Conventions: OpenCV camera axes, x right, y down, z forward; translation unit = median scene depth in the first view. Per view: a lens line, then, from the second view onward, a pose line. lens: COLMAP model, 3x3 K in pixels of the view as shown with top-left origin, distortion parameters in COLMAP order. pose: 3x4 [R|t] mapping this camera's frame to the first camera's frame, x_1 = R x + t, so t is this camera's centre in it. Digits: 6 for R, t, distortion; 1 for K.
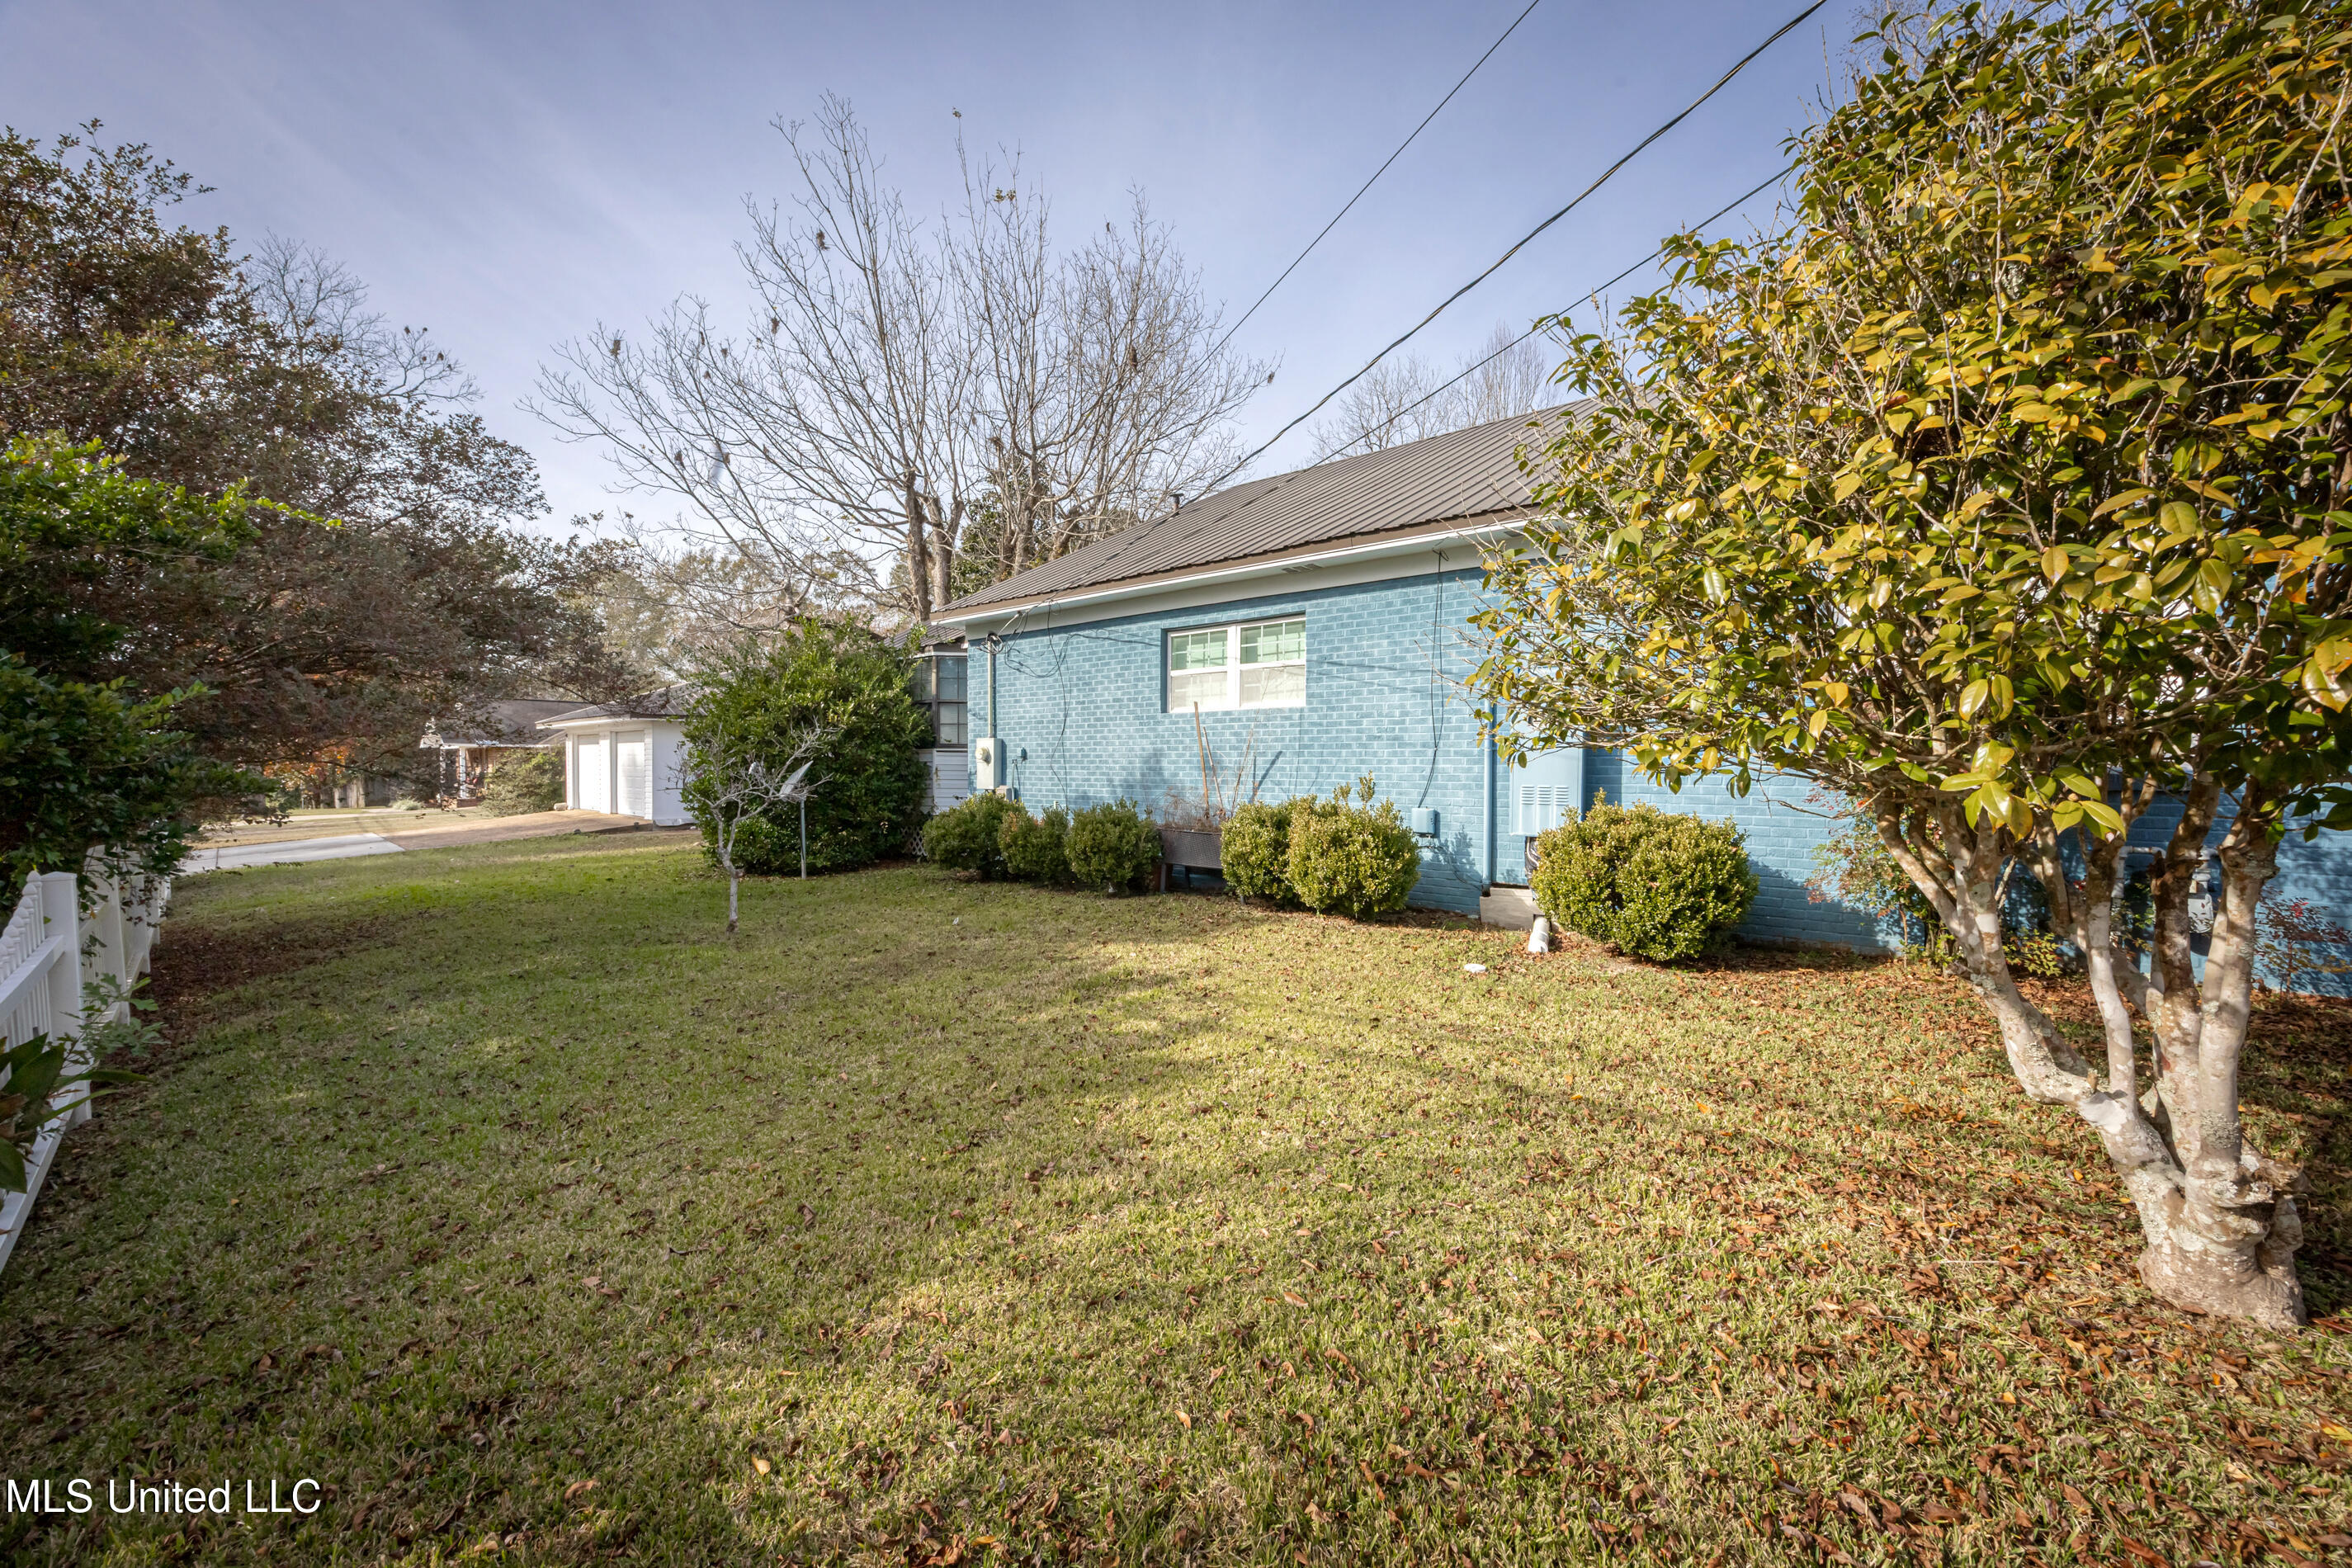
lens RADIAL K [[916.7, 0, 1194.7], [0, 916.7, 767.2], [0, 0, 1]] dist [0.001627, -0.000344]
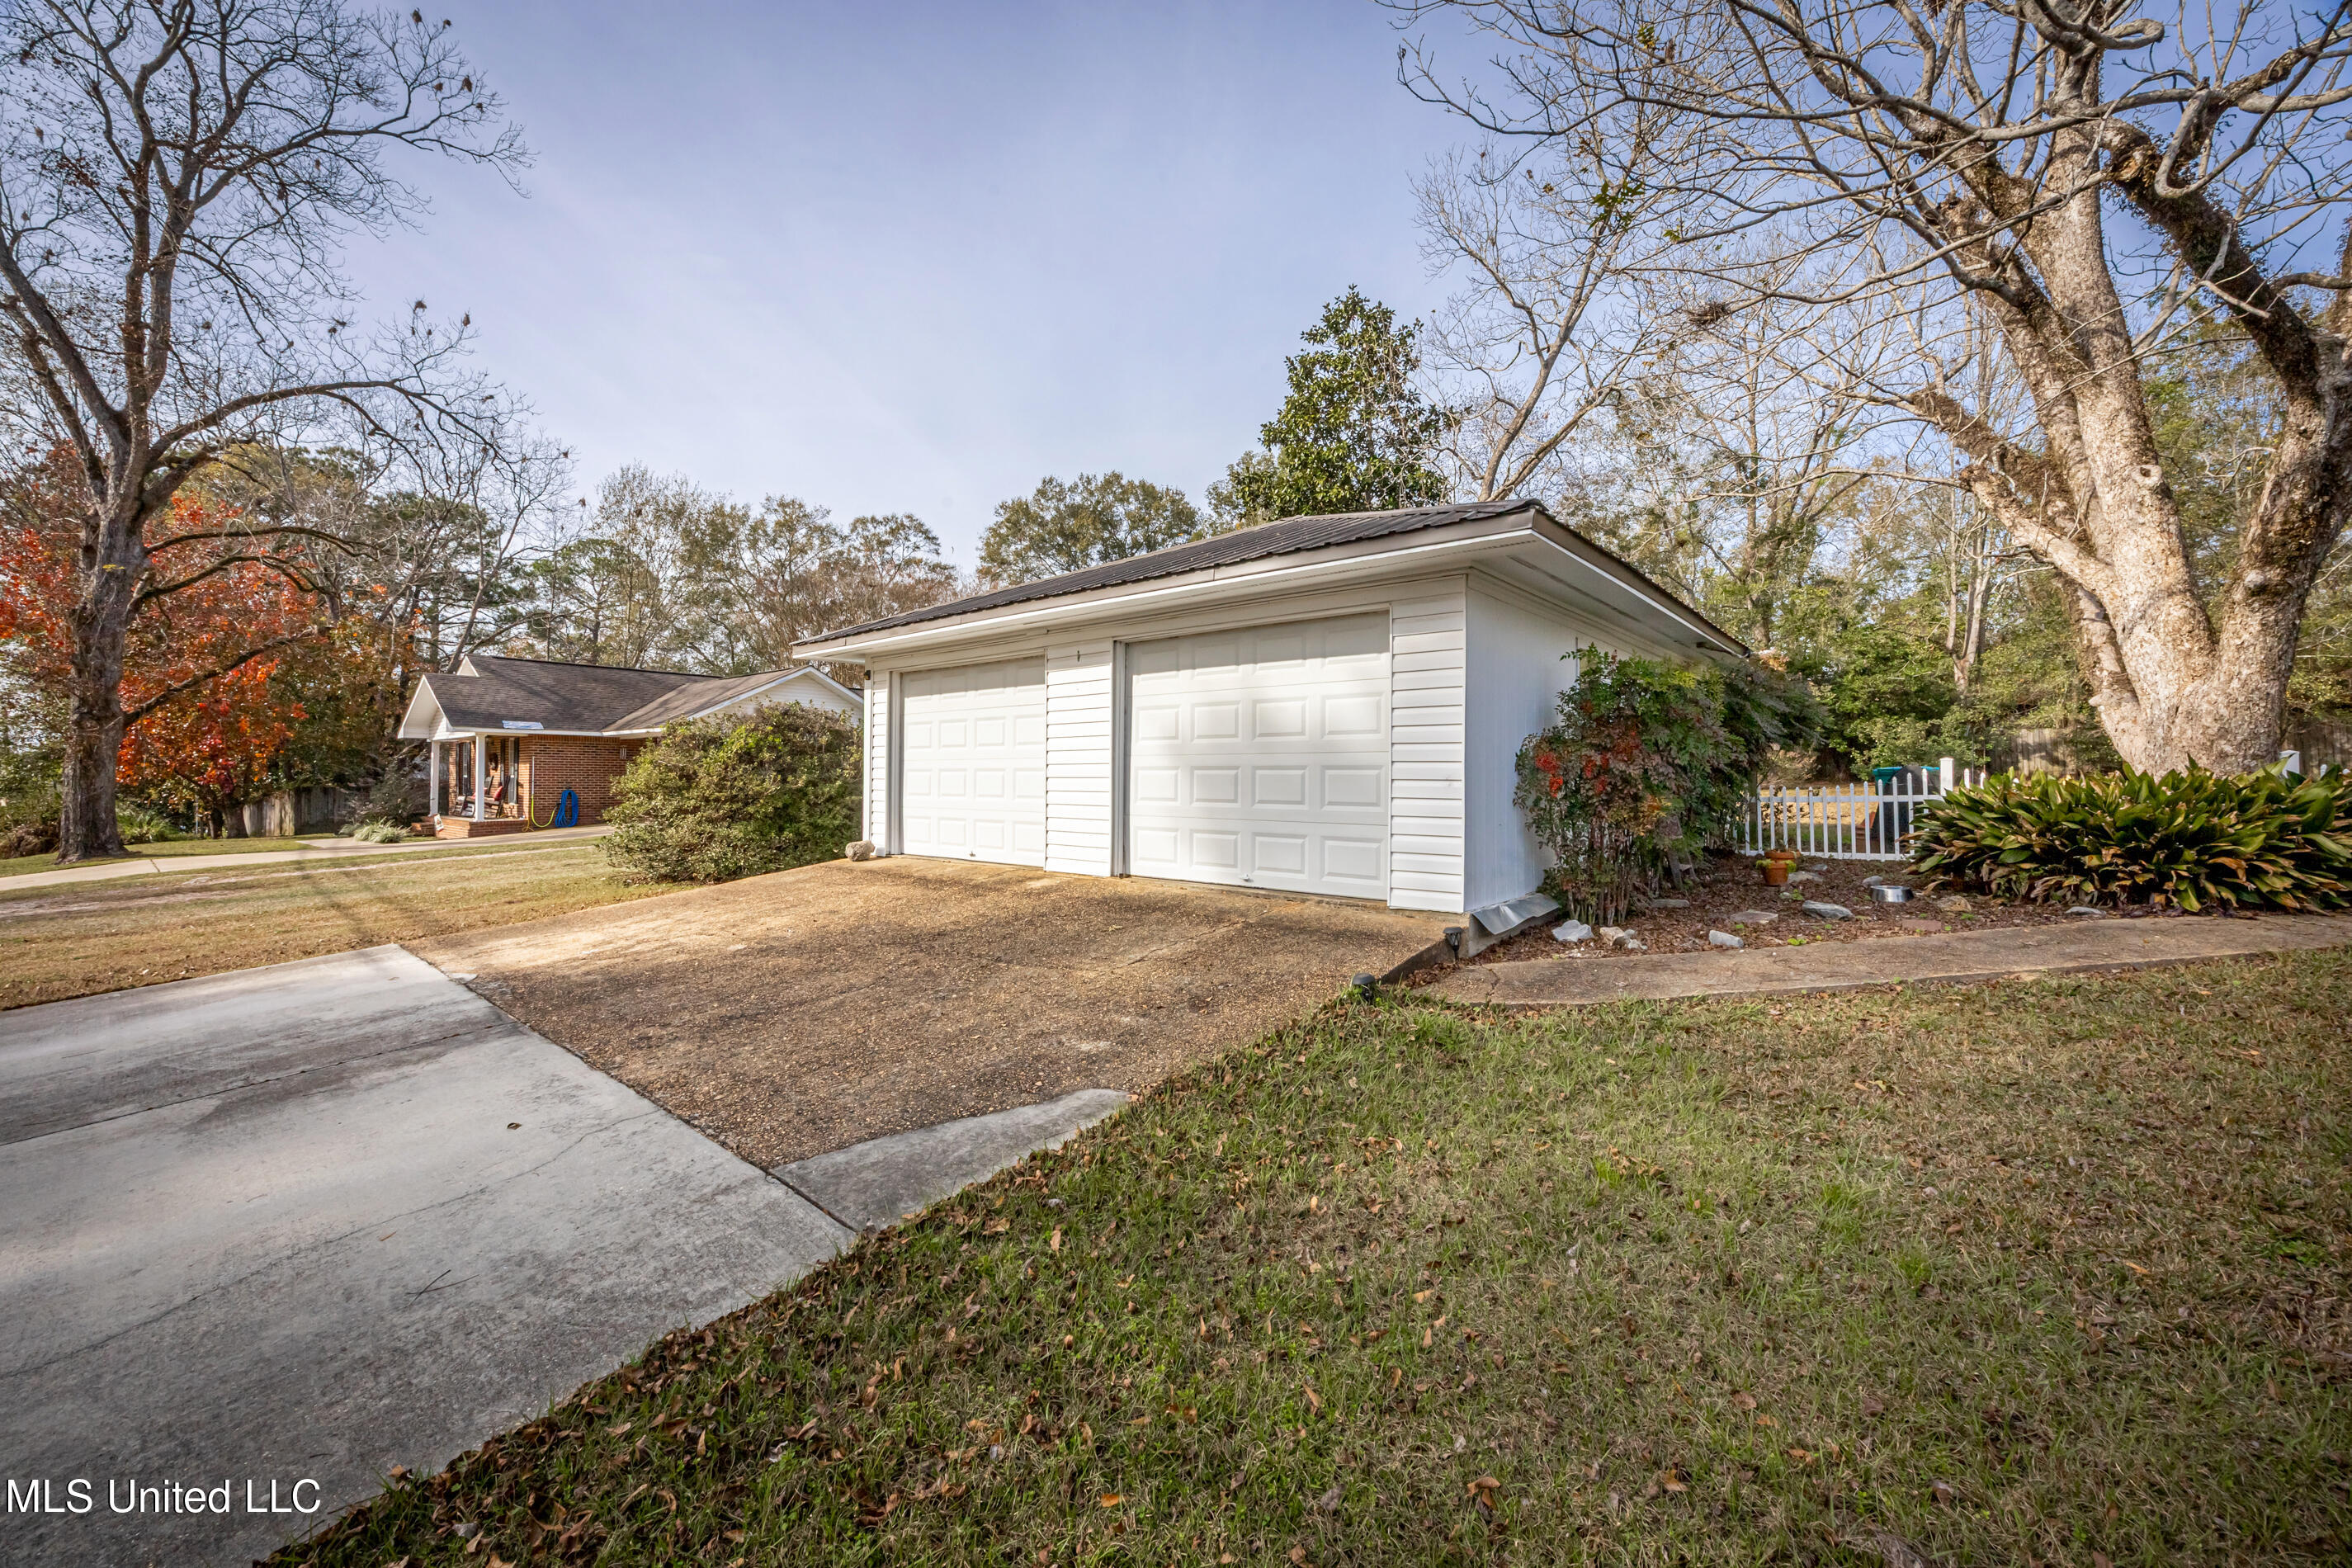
lens RADIAL K [[916.7, 0, 1201.2], [0, 916.7, 748.6], [0, 0, 1]] dist [0.001627, -0.000344]
pose [[0.998037, -0.001513, 0.062606, -0.715415], [0.003814, 0.999321, -0.036645, 0.020719], [-0.062508, 0.036812, 0.997365, 0.726963]]
